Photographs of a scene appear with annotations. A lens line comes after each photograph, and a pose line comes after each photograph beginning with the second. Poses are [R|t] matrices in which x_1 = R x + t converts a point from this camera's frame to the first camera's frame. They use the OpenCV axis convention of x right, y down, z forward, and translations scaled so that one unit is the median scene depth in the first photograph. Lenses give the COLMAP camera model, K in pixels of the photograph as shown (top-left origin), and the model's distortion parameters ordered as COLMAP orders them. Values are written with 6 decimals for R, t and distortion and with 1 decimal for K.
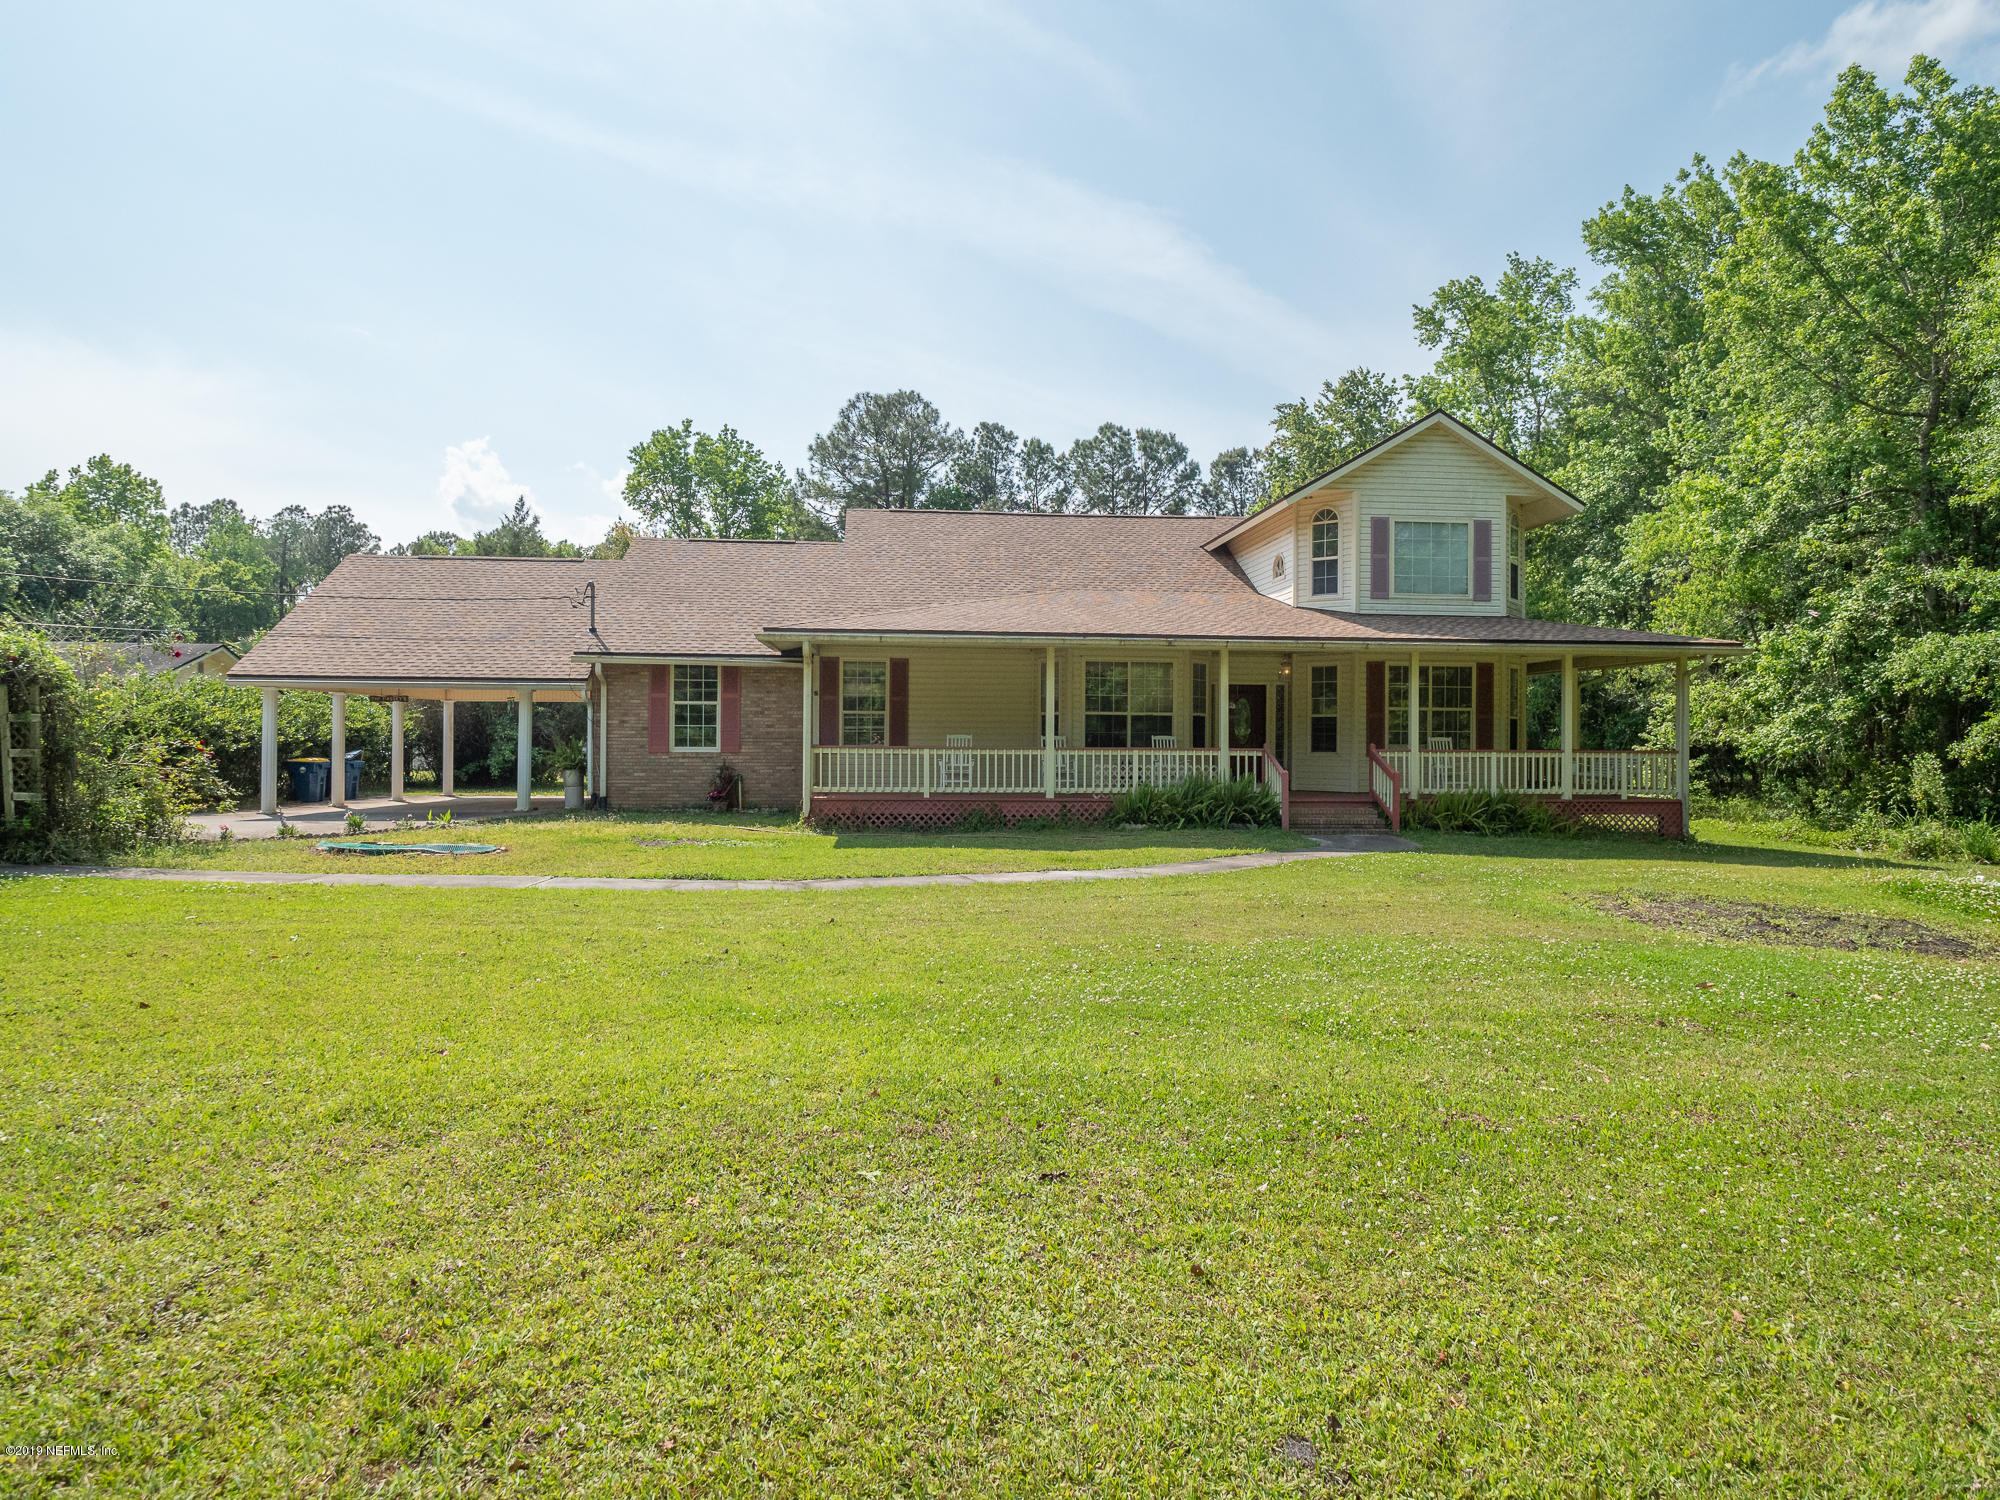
lens RADIAL K [[1220.9, 0, 1000.0], [0, 1220.9, 750.0], [0, 0, 1]] dist [-0.001049, -0.000504]
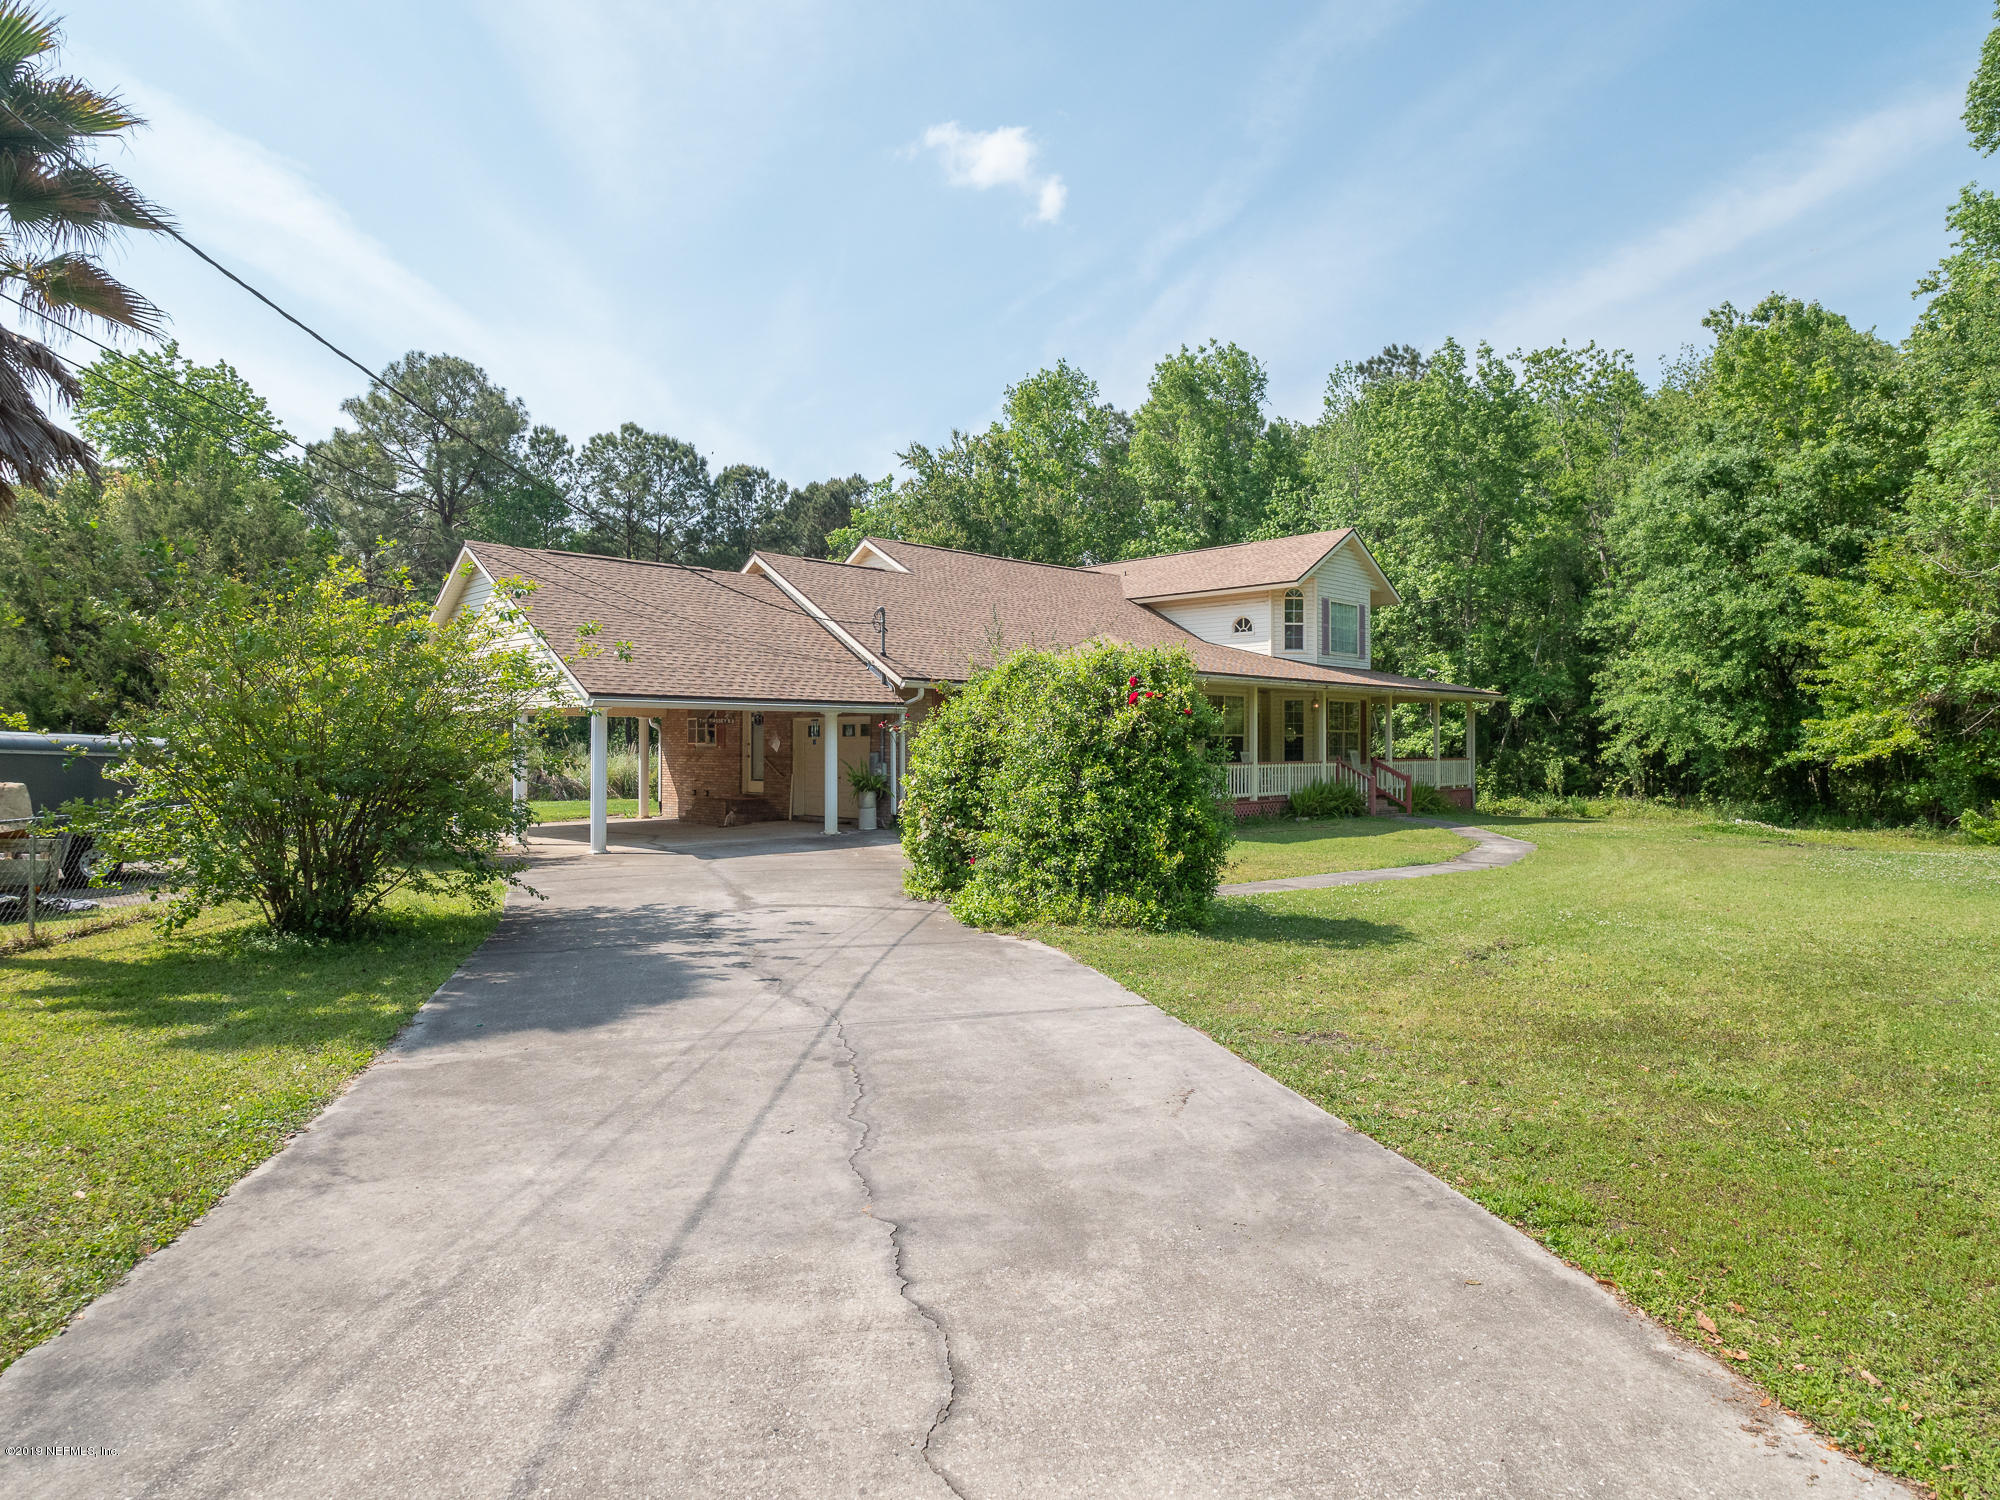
lens RADIAL K [[1220.9, 0, 1000.0], [0, 1220.9, 750.0], [0, 0, 1]] dist [-0.001049, -0.000504]
pose [[0.758375, -0.006694, 0.651784, -0.899937], [0.005662, 0.999977, 0.003681, -0.019015], [-0.651794, 0.000899, 0.758396, 0.156755]]
